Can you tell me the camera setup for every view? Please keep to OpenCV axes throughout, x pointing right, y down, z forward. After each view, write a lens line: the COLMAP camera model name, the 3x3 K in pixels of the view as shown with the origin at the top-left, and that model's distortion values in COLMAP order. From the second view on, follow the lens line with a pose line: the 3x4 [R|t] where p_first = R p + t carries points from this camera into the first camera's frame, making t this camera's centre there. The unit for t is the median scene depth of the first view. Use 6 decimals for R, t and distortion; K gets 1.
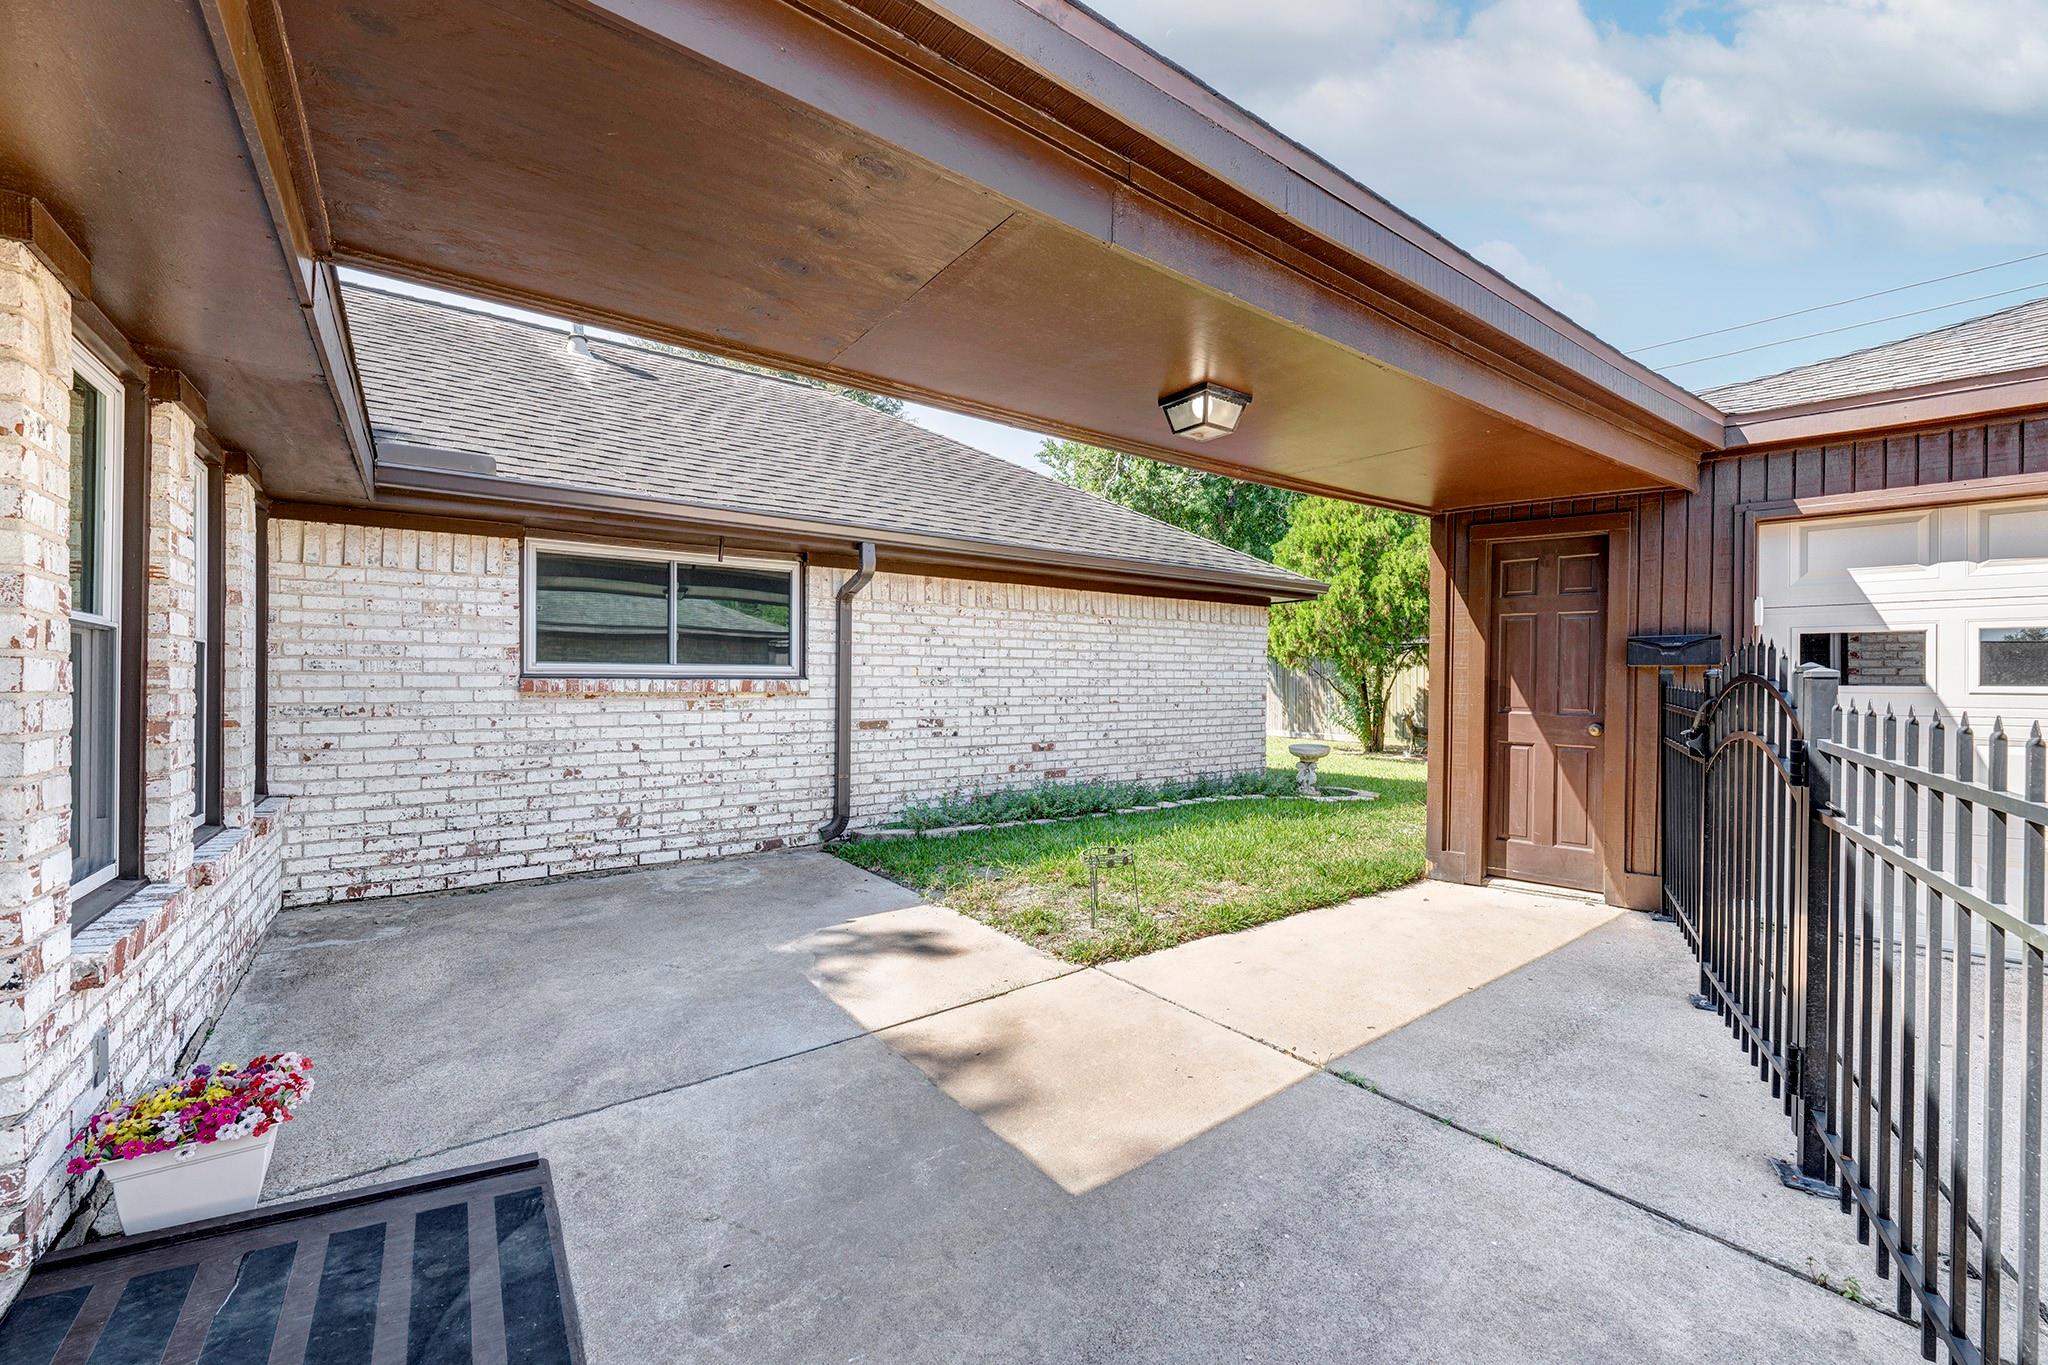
lens RADIAL K [[809.7, 0, 1015.7], [0, 809.7, 676.6], [0, 0, 1]] dist [0.000487, 0.000042]
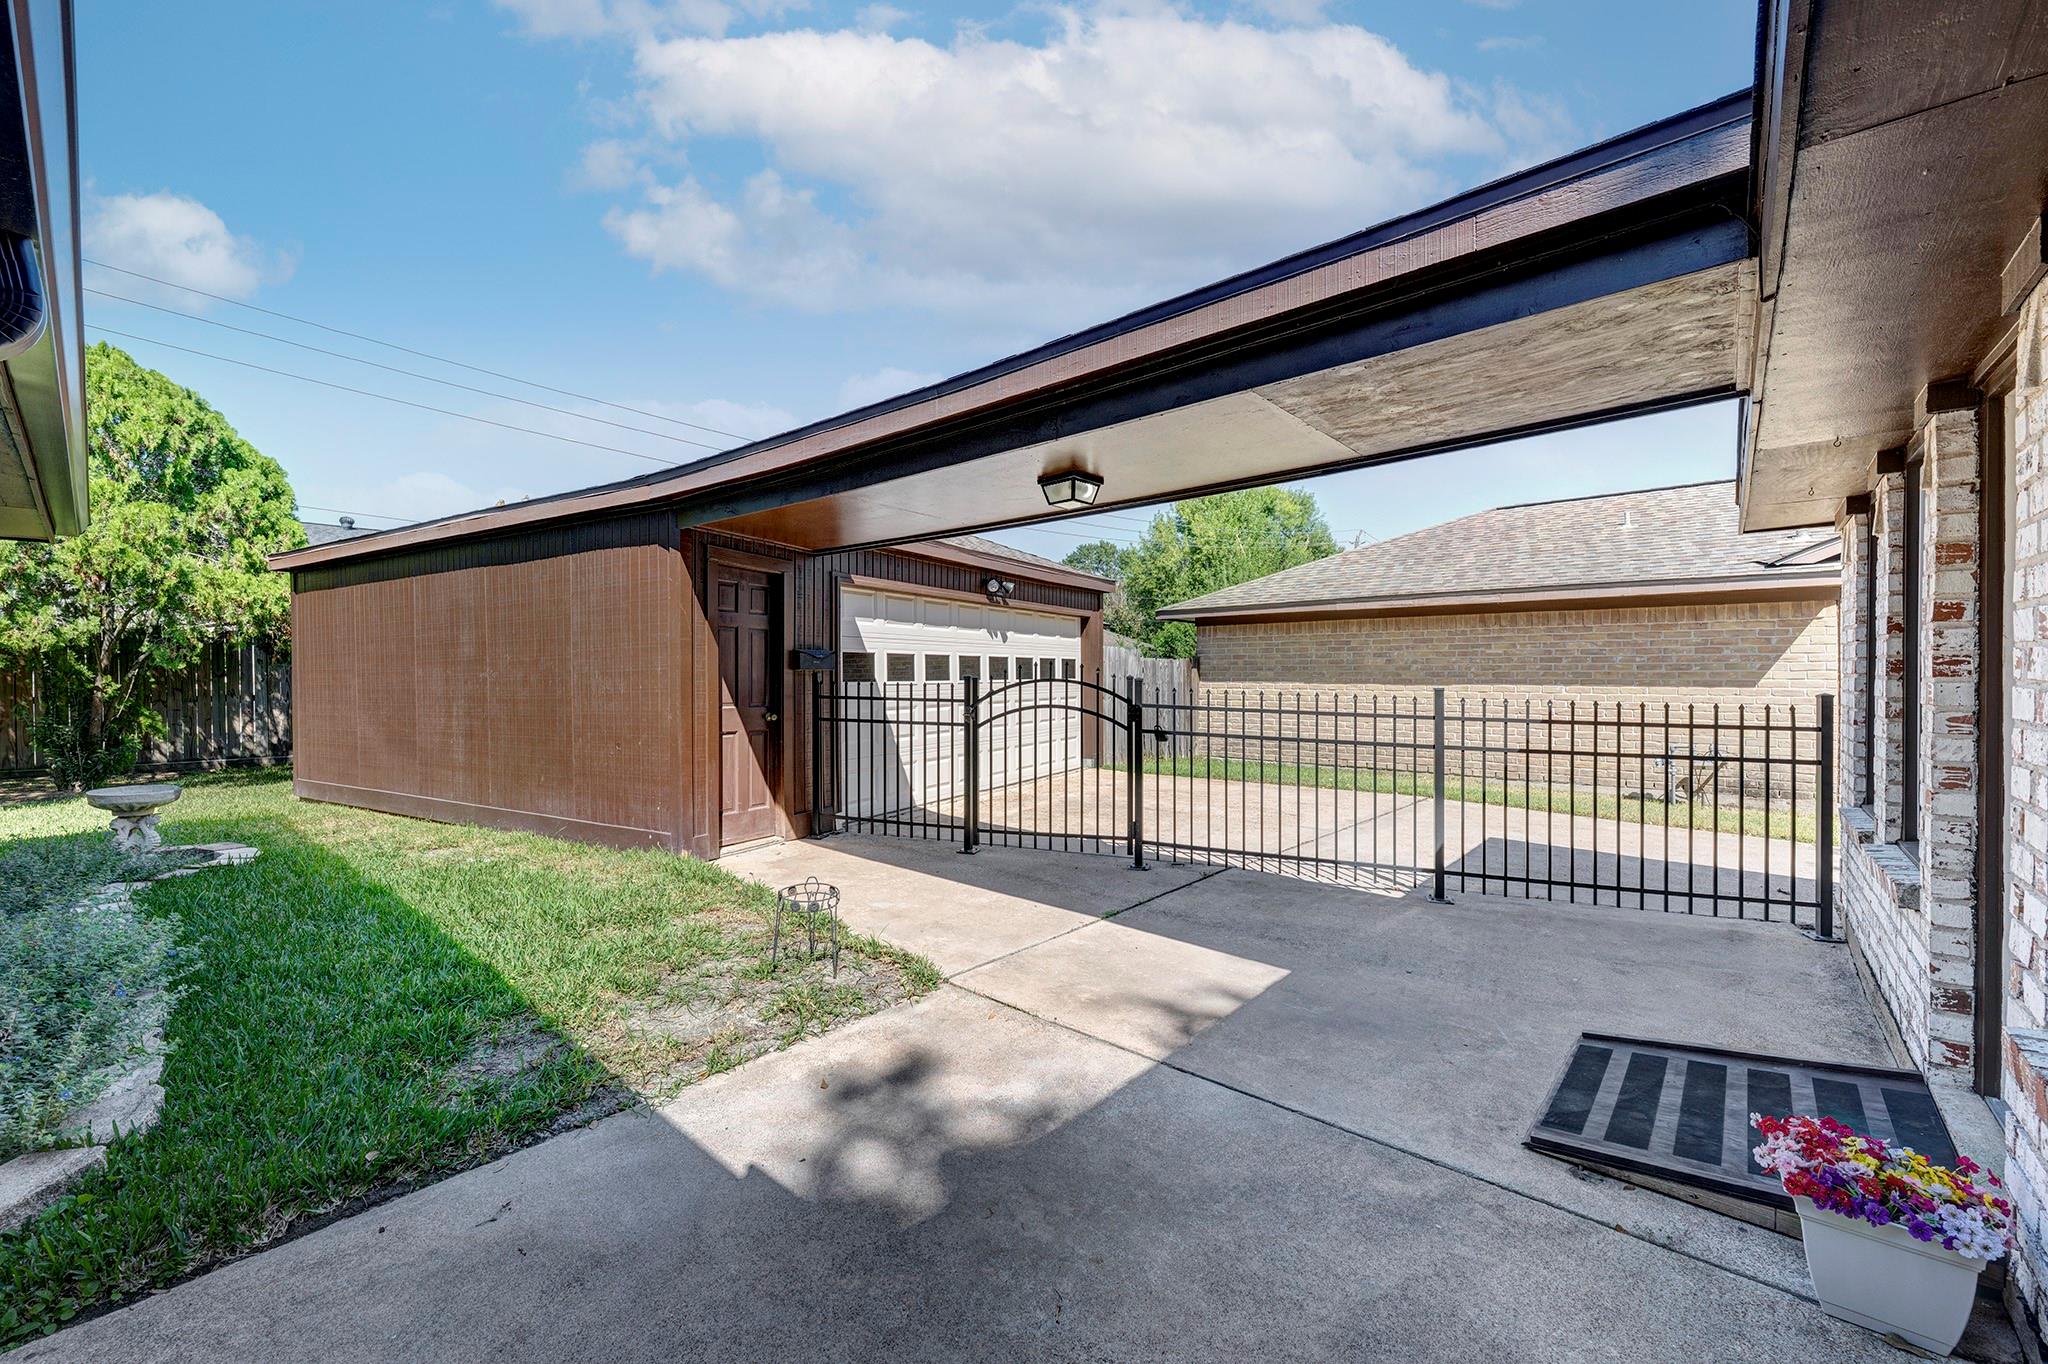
lens RADIAL K [[809.7, 0, 1022.4], [0, 809.7, 682.0], [0, 0, 1]] dist [0.000487, 0.000042]
pose [[-0.224458, -0.015672, 0.974358, -0.952220], [-0.003999, 0.999877, 0.015161, -0.021335], [-0.974475, -0.000493, -0.224493, 1.223544]]
